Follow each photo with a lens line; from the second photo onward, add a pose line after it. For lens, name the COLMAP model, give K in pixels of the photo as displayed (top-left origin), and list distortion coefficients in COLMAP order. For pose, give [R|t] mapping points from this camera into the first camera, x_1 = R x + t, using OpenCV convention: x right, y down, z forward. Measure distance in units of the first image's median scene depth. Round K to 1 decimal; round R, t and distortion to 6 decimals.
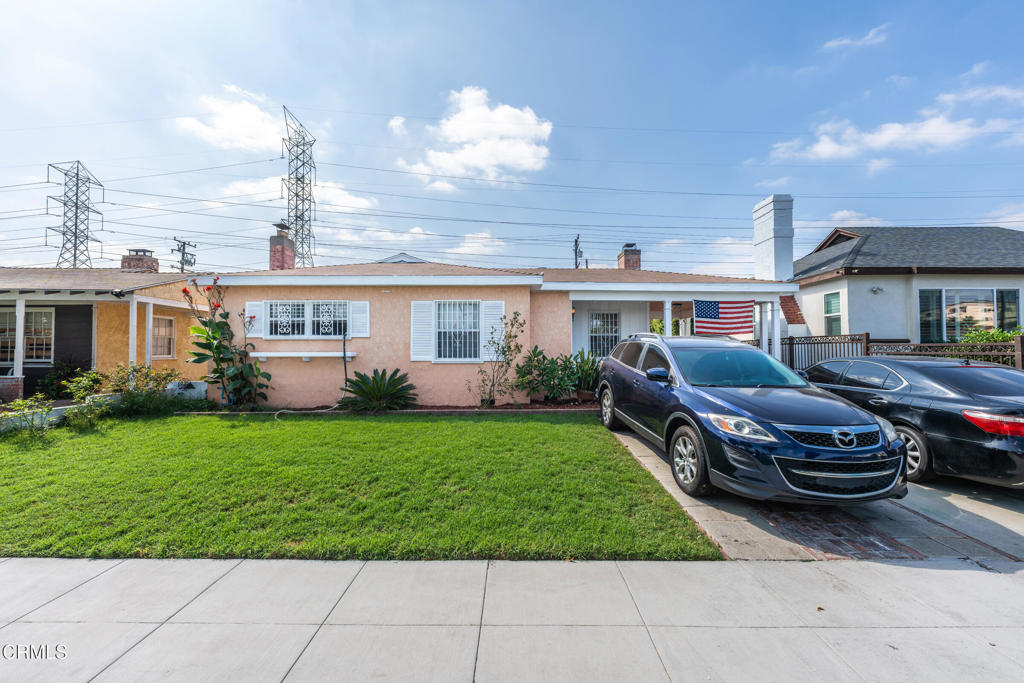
lens RADIAL K [[407.2, 0, 514.6], [0, 407.2, 345.1], [0, 0, 1]] dist [0.001023, -0.000676]
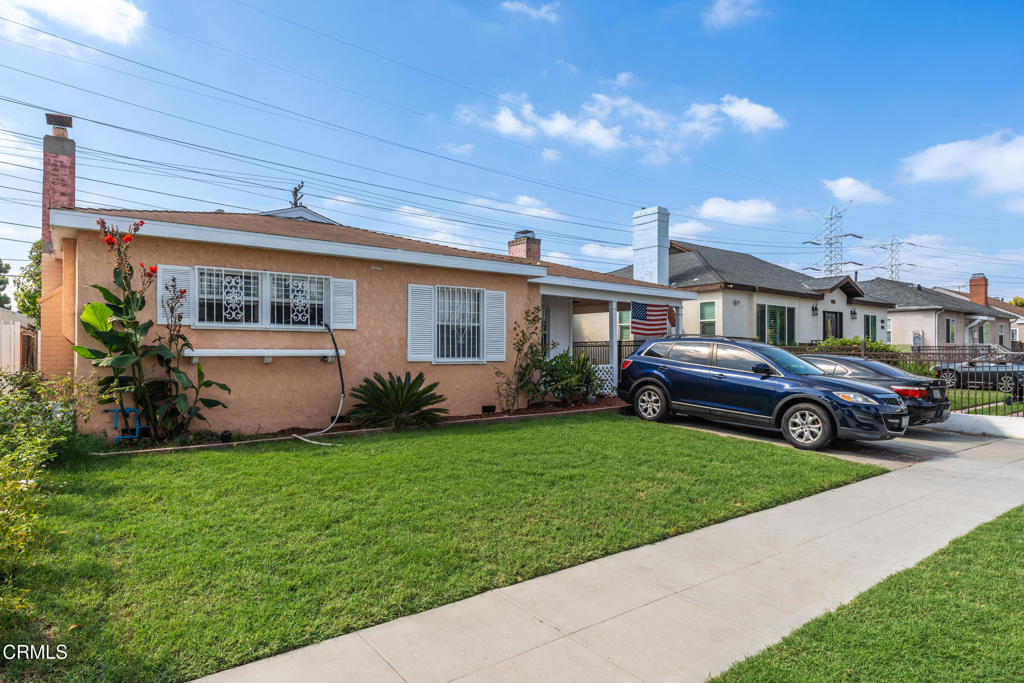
lens RADIAL K [[596.5, 0, 480.2], [0, 596.5, 348.4], [0, 0, 1]] dist [-0.006151, 0.000077]
pose [[0.798329, 0.006890, 0.602182, -0.815117], [-0.012056, 0.999917, 0.004542, 0.006829], [-0.602101, -0.010886, 0.798346, 0.018091]]
